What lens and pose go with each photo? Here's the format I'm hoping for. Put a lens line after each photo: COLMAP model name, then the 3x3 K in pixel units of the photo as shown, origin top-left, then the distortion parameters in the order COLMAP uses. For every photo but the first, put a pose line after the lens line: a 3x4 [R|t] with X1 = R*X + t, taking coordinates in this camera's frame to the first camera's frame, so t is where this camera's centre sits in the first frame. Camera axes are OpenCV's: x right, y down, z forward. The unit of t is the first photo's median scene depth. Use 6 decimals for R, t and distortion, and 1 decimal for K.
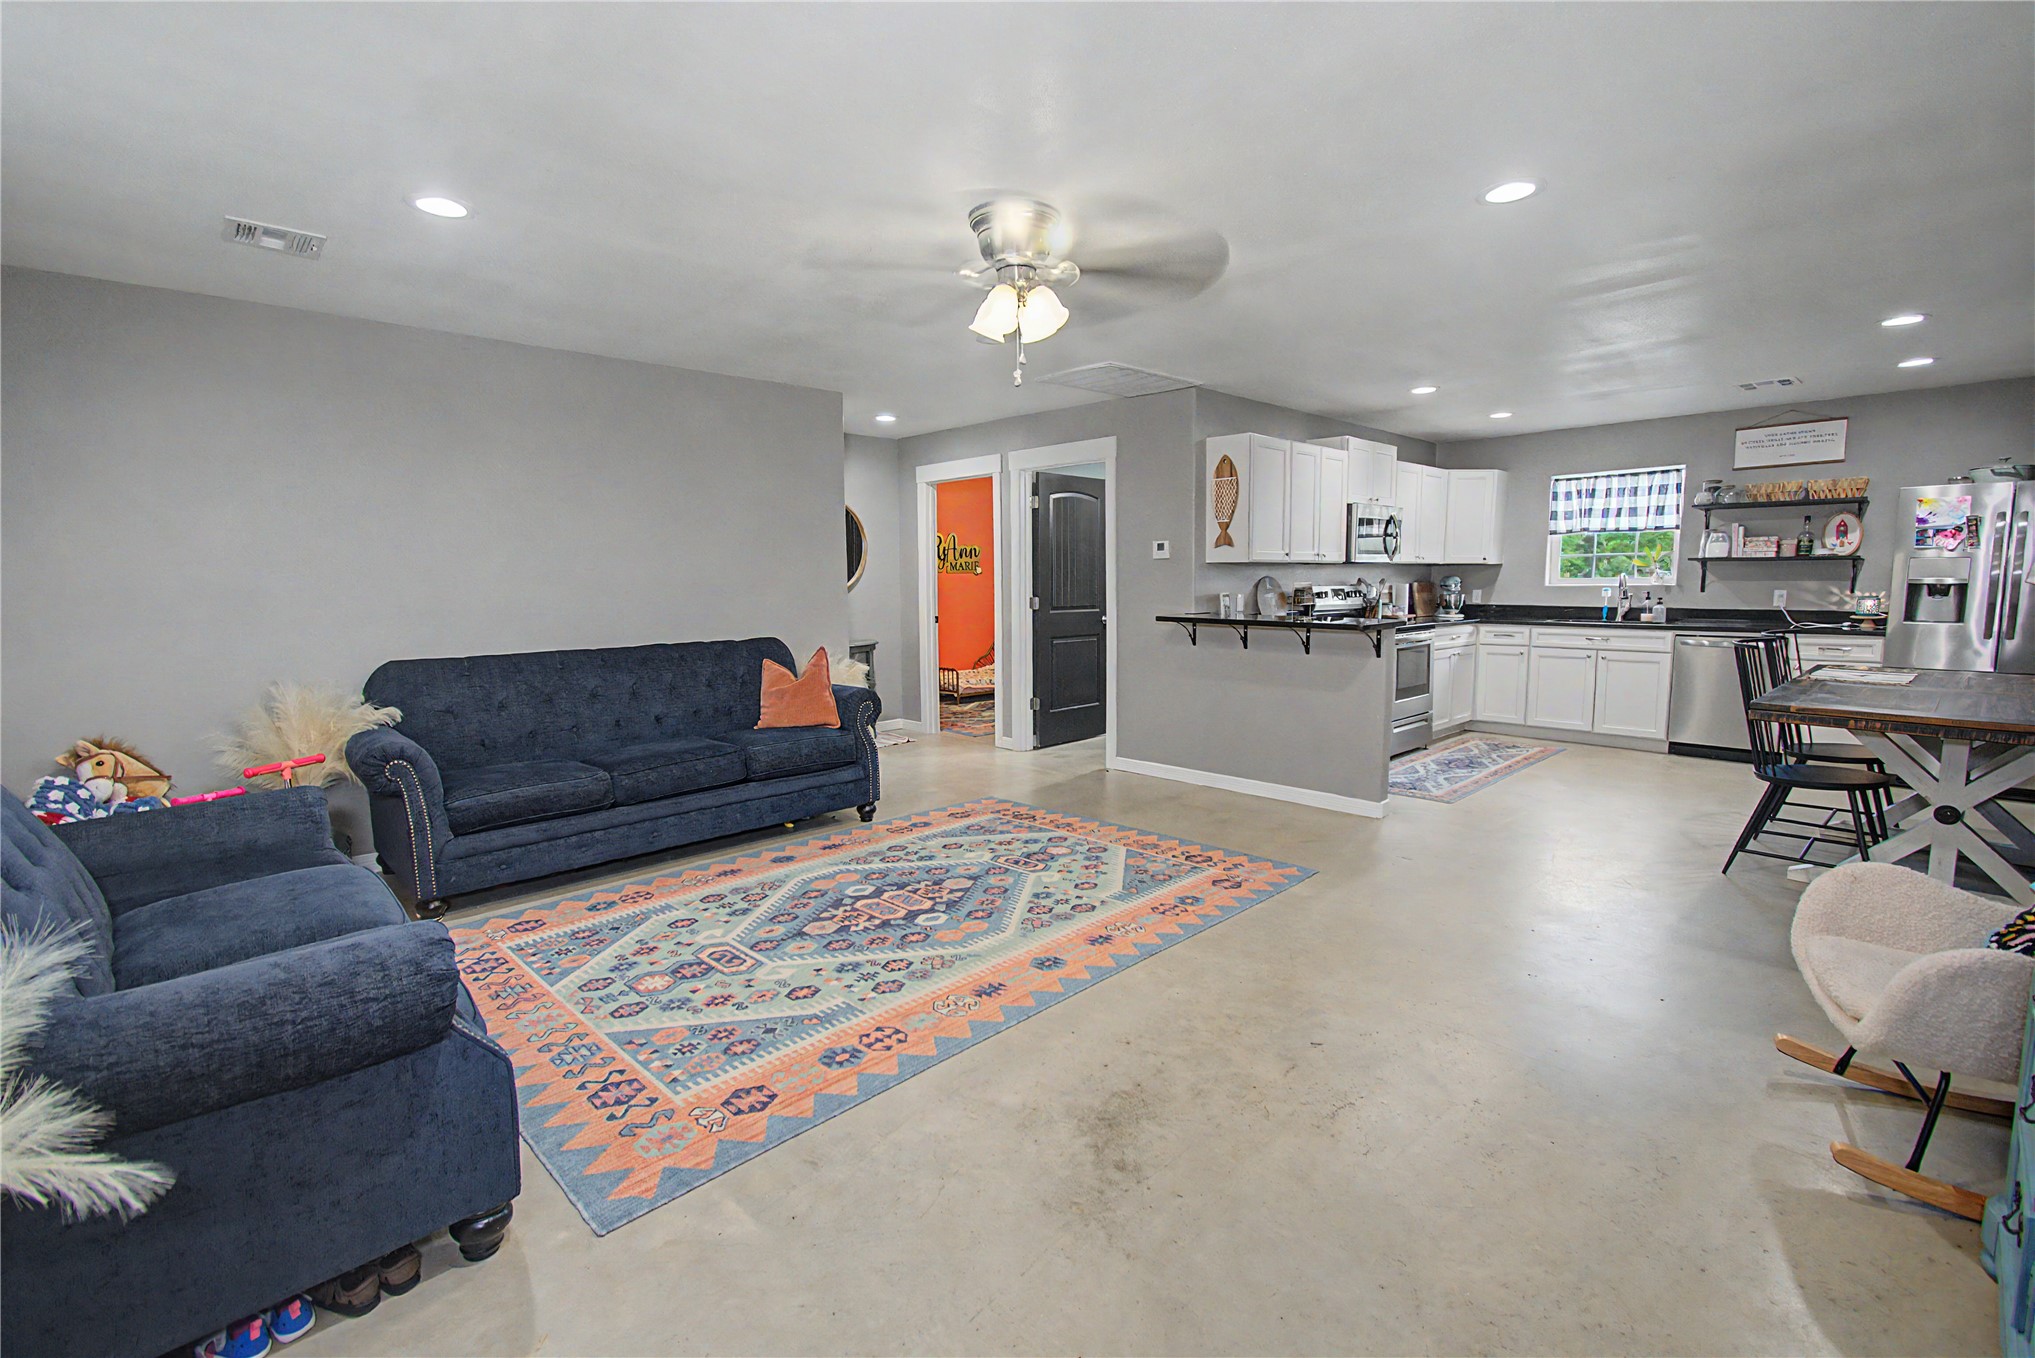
lens RADIAL K [[907.0, 0, 1017.5], [0, 907.0, 679.0], [0, 0, 1]] dist [-0.001511, 0.000233]
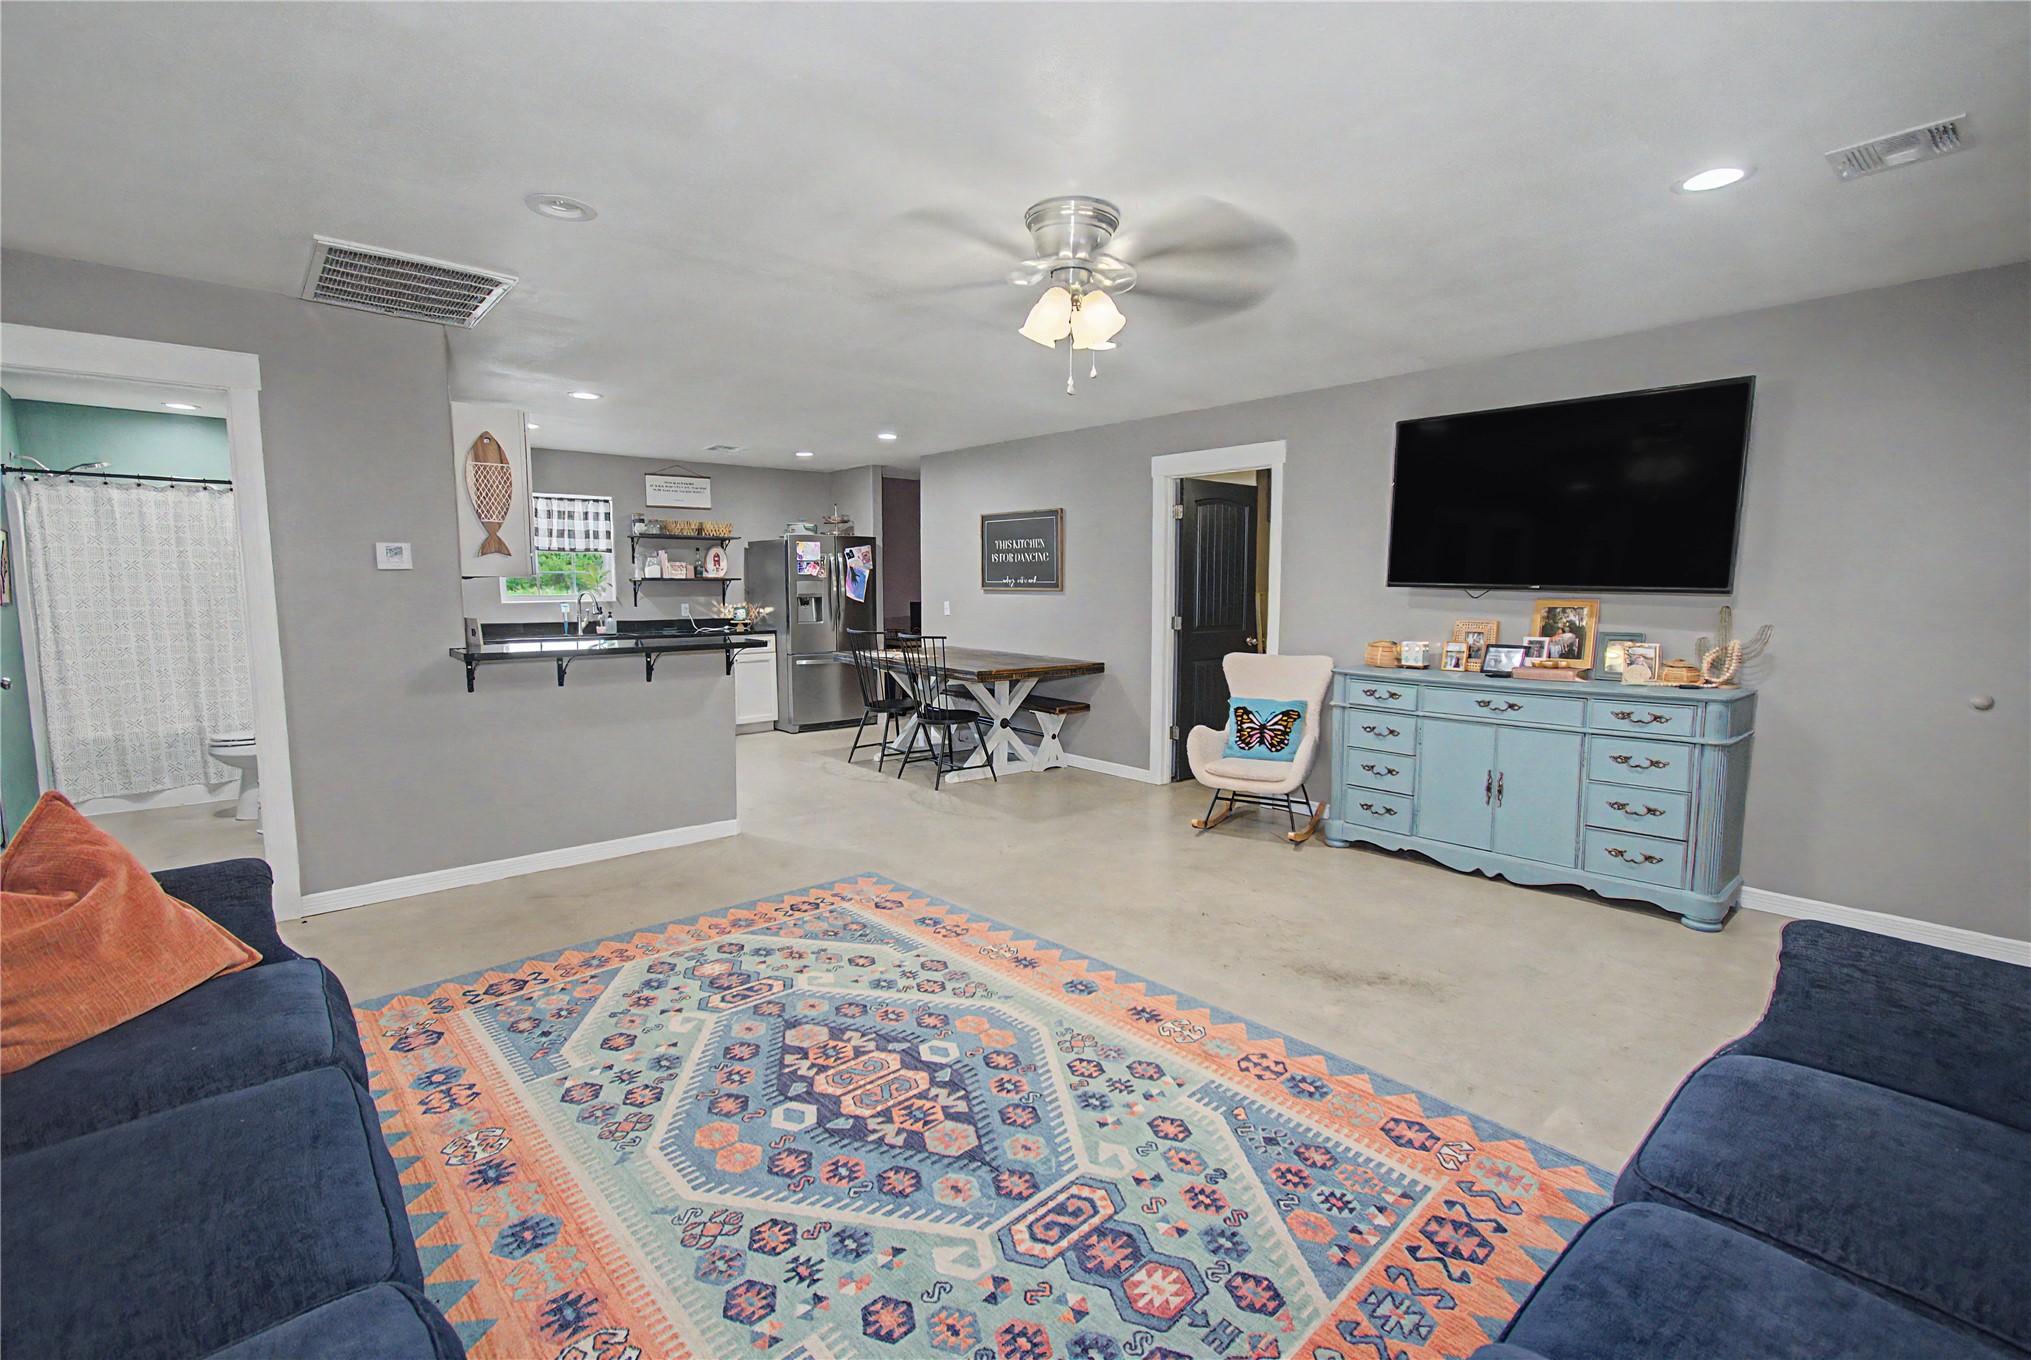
lens RADIAL K [[906.6, 0, 1020.4], [0, 906.6, 678.1], [0, 0, 1]] dist [-0.035584, 0.032604]
pose [[0.034846, -0.094226, 0.994941, -0.623485], [0.110989, 0.989752, 0.089848, -0.077530], [-0.993211, 0.107296, 0.044947, 0.672903]]
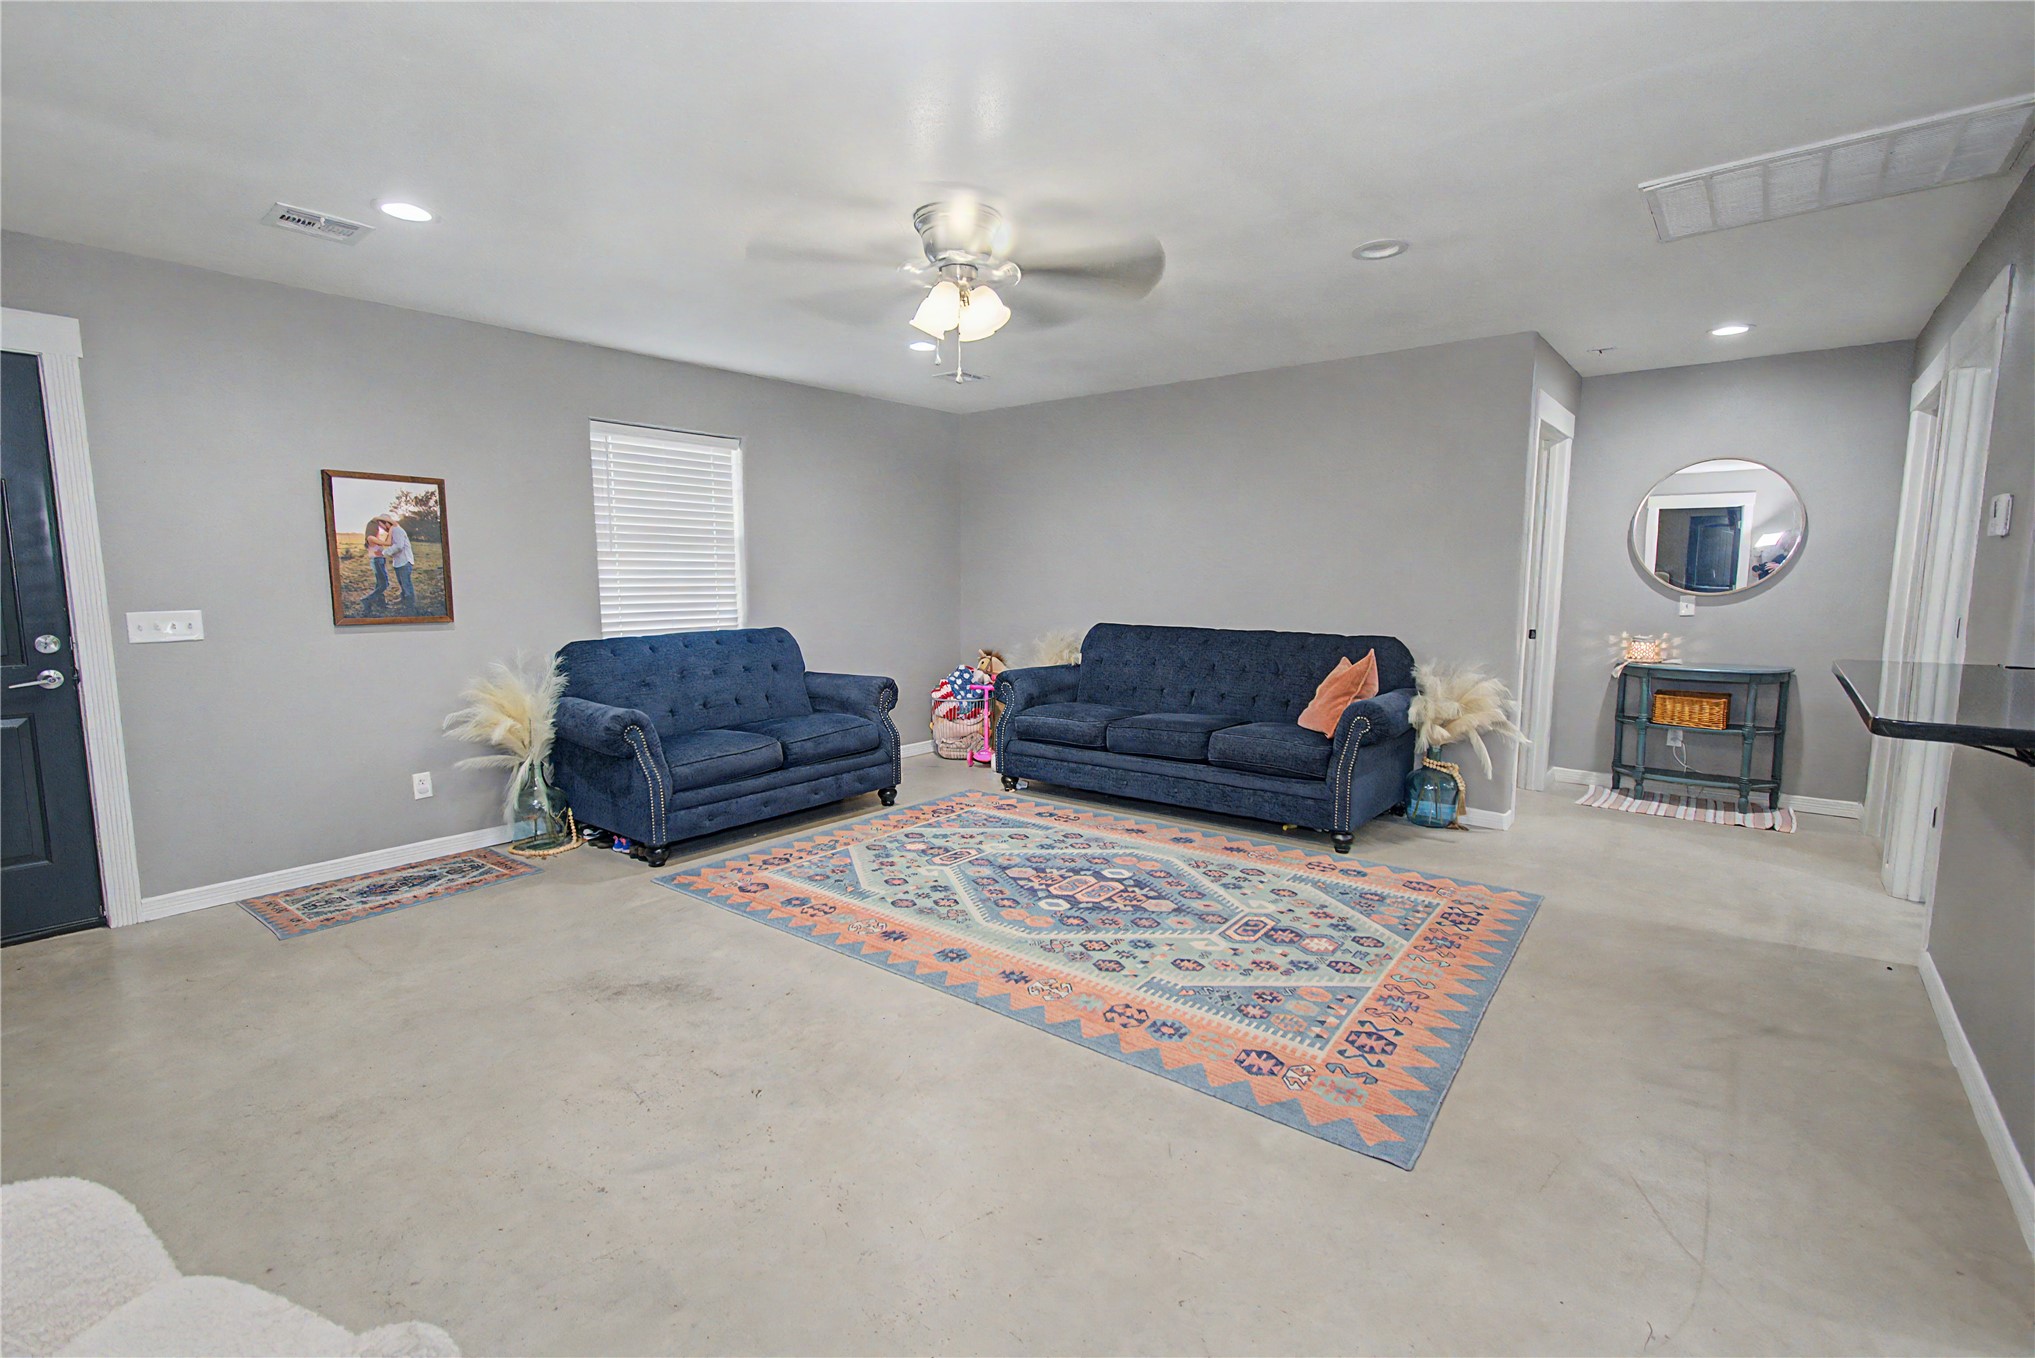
lens RADIAL K [[909.6, 0, 1042.3], [0, 909.6, 682.2], [0, 0, 1]] dist [-0.047251, 0.000208]
pose [[0.145436, 0.126712, -0.981220, 0.677499], [-0.114731, 0.987234, 0.110483, -0.072606], [0.982693, 0.096508, 0.158117, 0.622336]]
